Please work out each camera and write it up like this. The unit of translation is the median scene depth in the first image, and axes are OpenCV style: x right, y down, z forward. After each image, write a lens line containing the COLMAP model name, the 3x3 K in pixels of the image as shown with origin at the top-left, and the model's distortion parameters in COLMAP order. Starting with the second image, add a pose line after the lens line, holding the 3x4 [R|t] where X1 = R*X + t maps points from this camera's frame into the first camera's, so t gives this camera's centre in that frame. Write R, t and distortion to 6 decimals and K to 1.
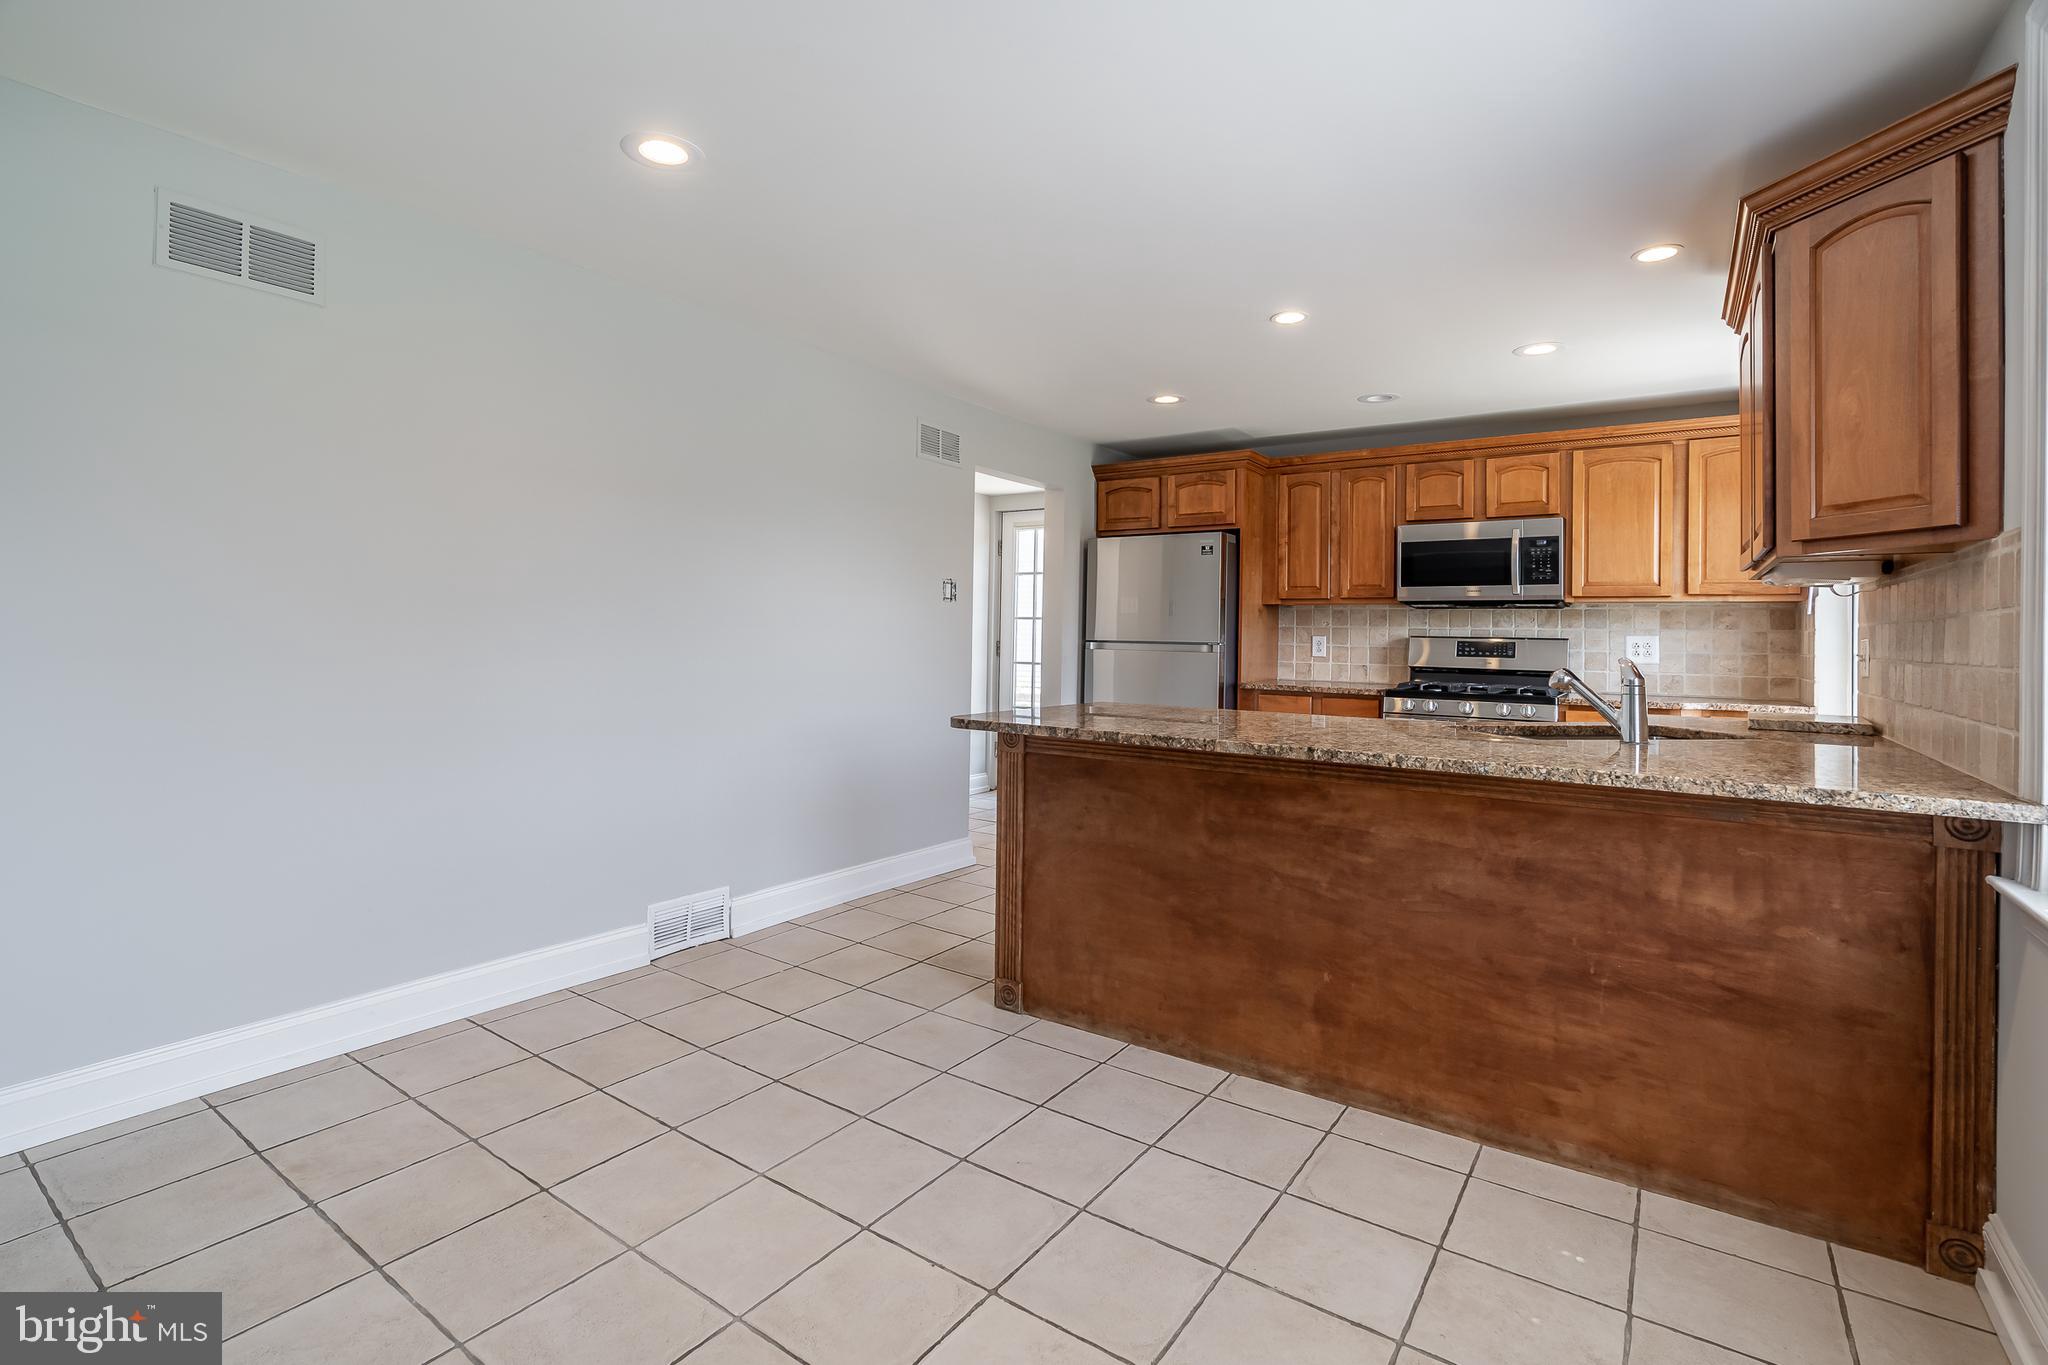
lens RADIAL K [[930.5, 0, 1025.5], [0, 930.5, 617.0], [0, 0, 1]] dist [-0.002670, 0.000189]
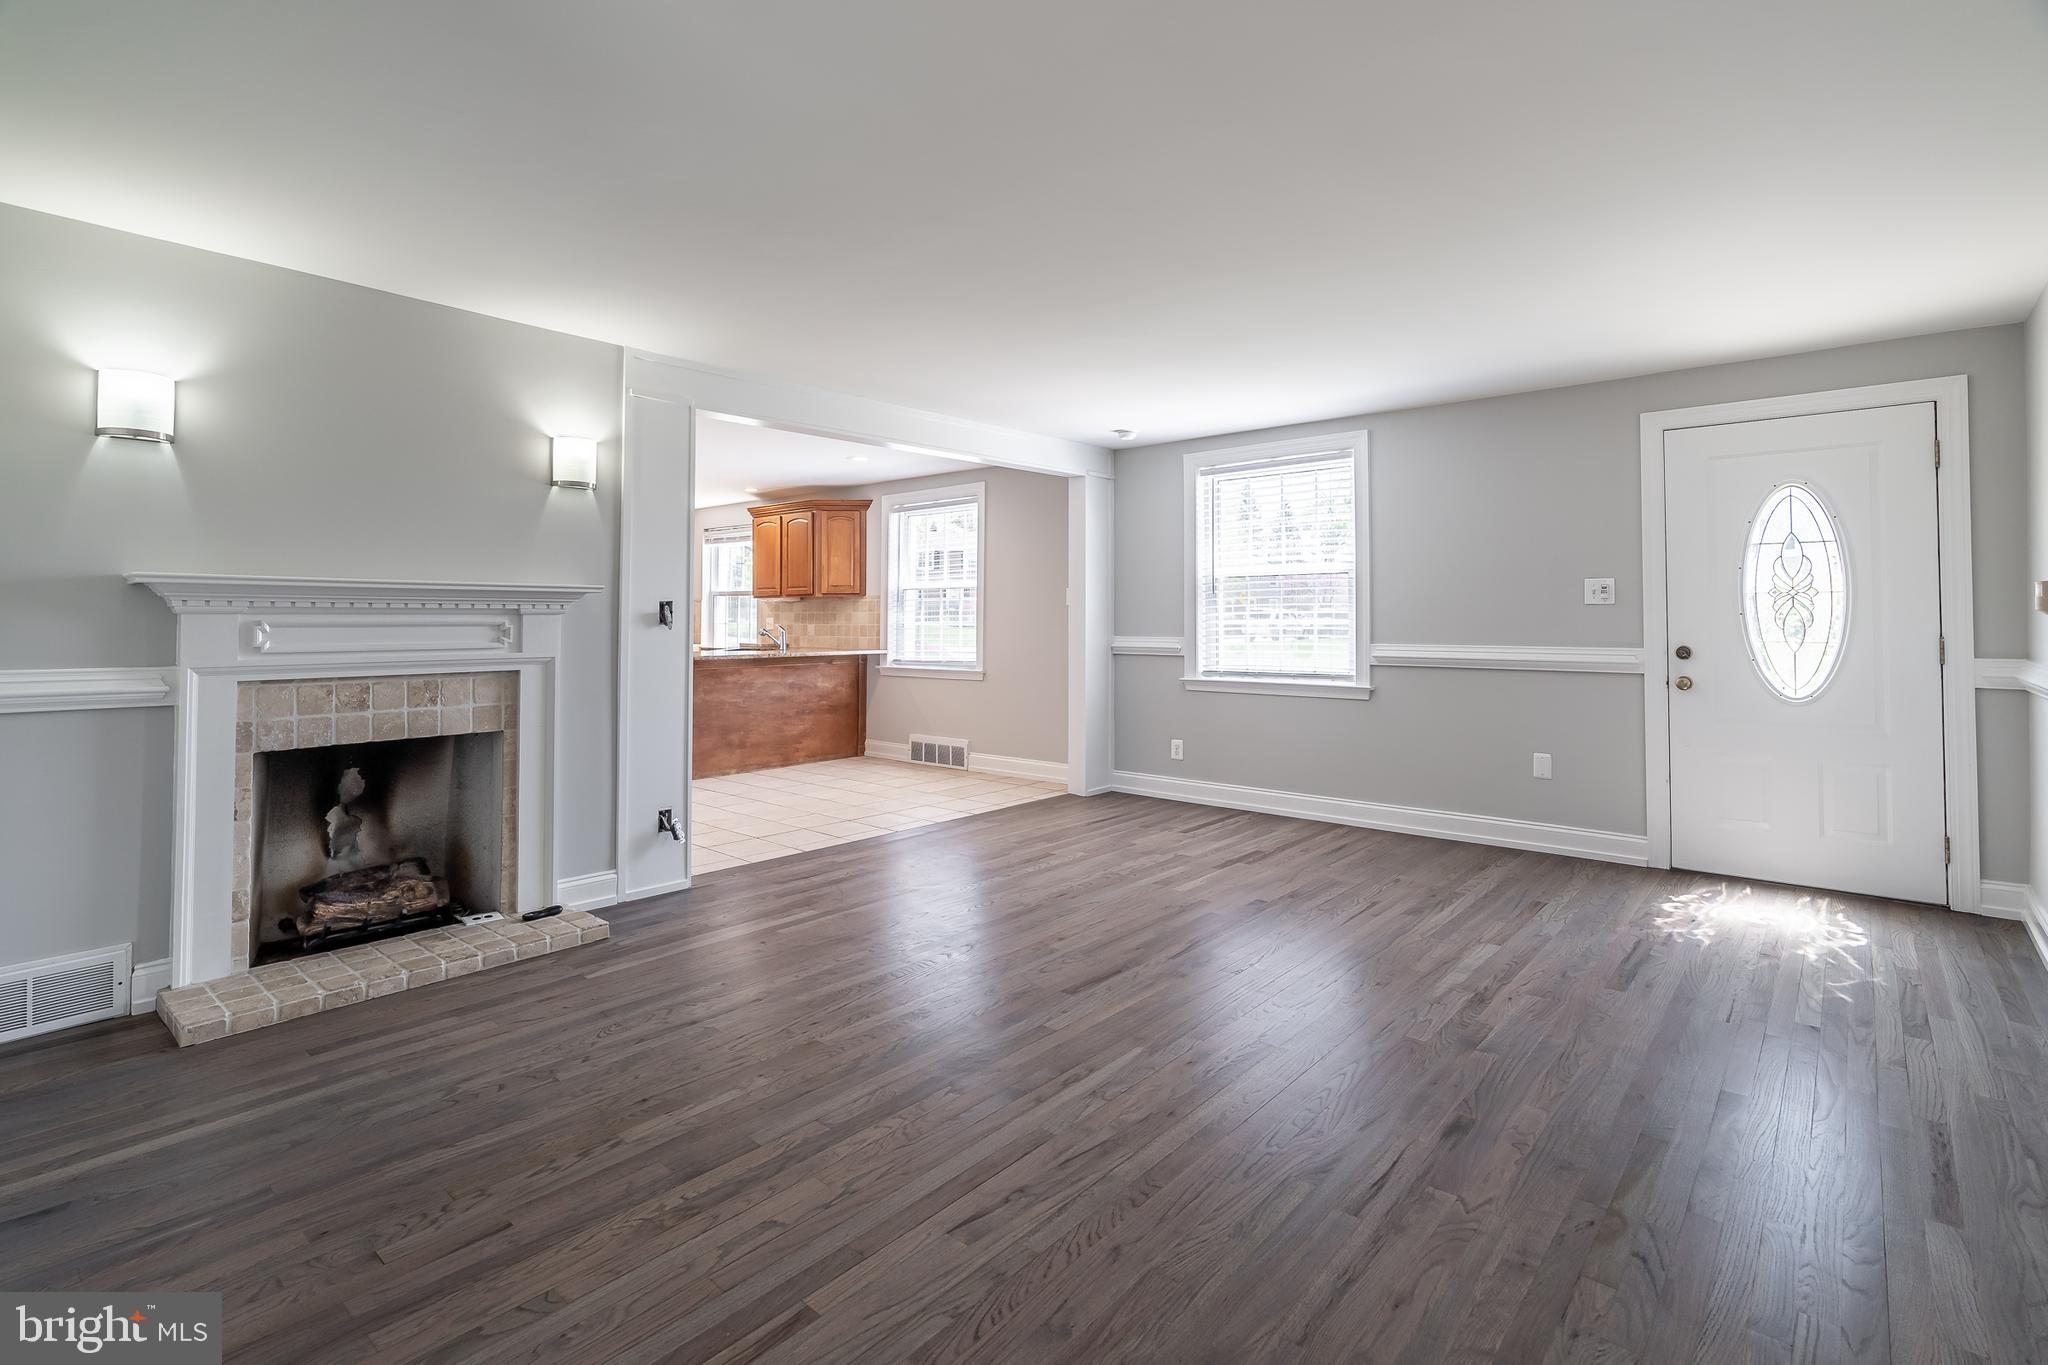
lens RADIAL K [[943.6, 0, 1020.4], [0, 943.6, 595.1], [0, 0, 1]] dist [-0.001918, 0.000165]
pose [[0.128530, 0.009362, 0.991661, -1.856002], [-0.015514, 0.999852, -0.007428, -0.035688], [-0.991584, -0.014430, 0.128656, -0.199057]]
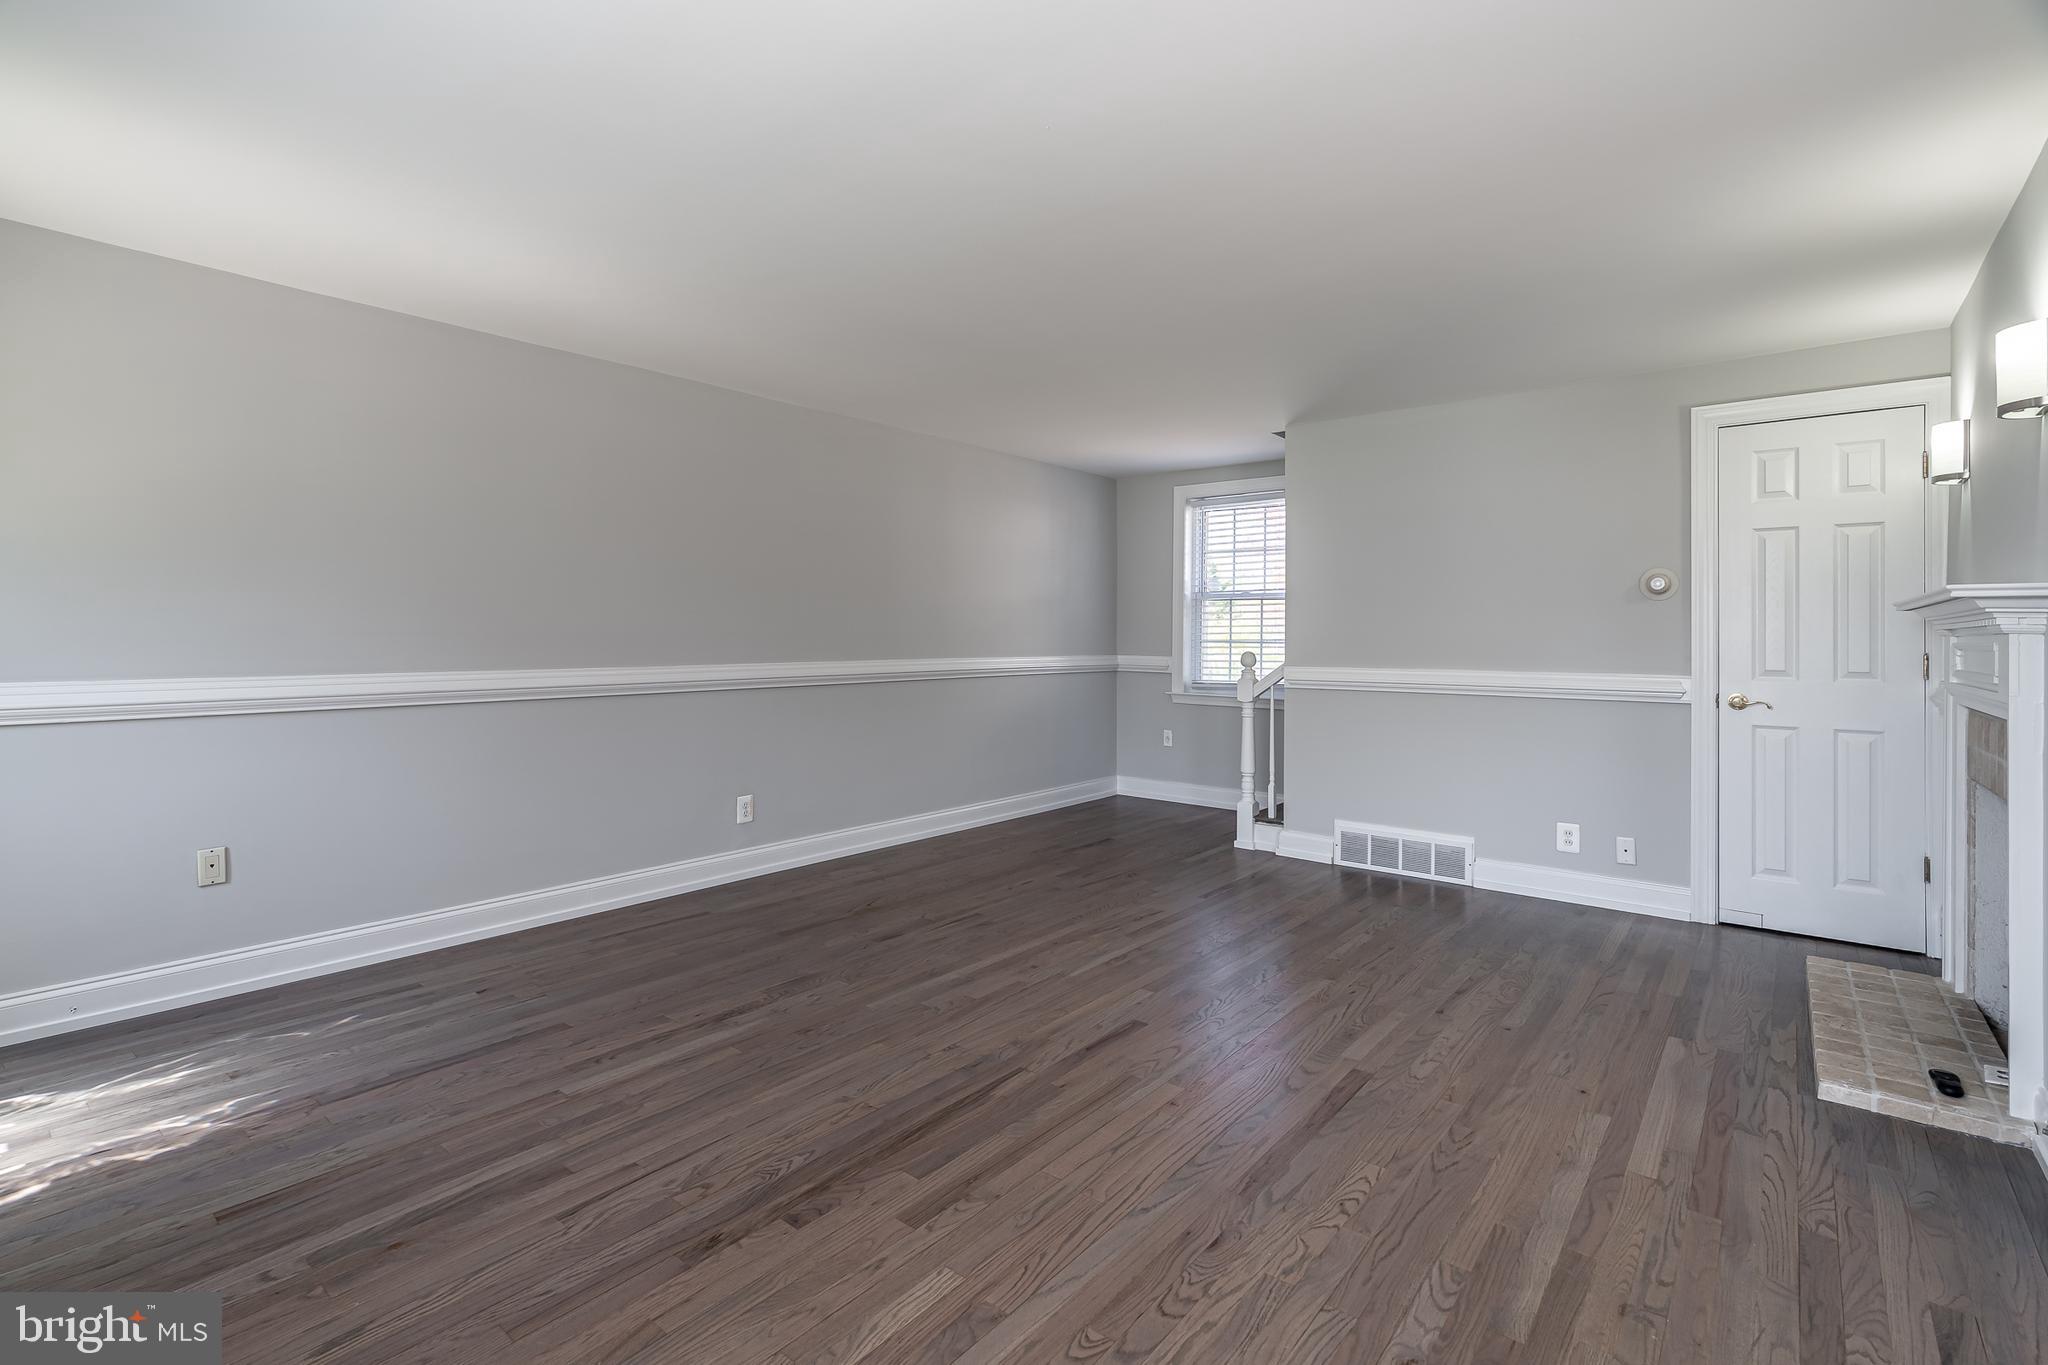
lens RADIAL K [[955.4, 0, 1034.5], [0, 955.4, 648.5], [0, 0, 1]] dist [-0.004595, -0.000034]
pose [[-0.077402, -0.003383, -0.996994, -0.126527], [0.010956, 0.999931, -0.004243, -0.008131], [0.996940, -0.011251, -0.077359, -0.160340]]
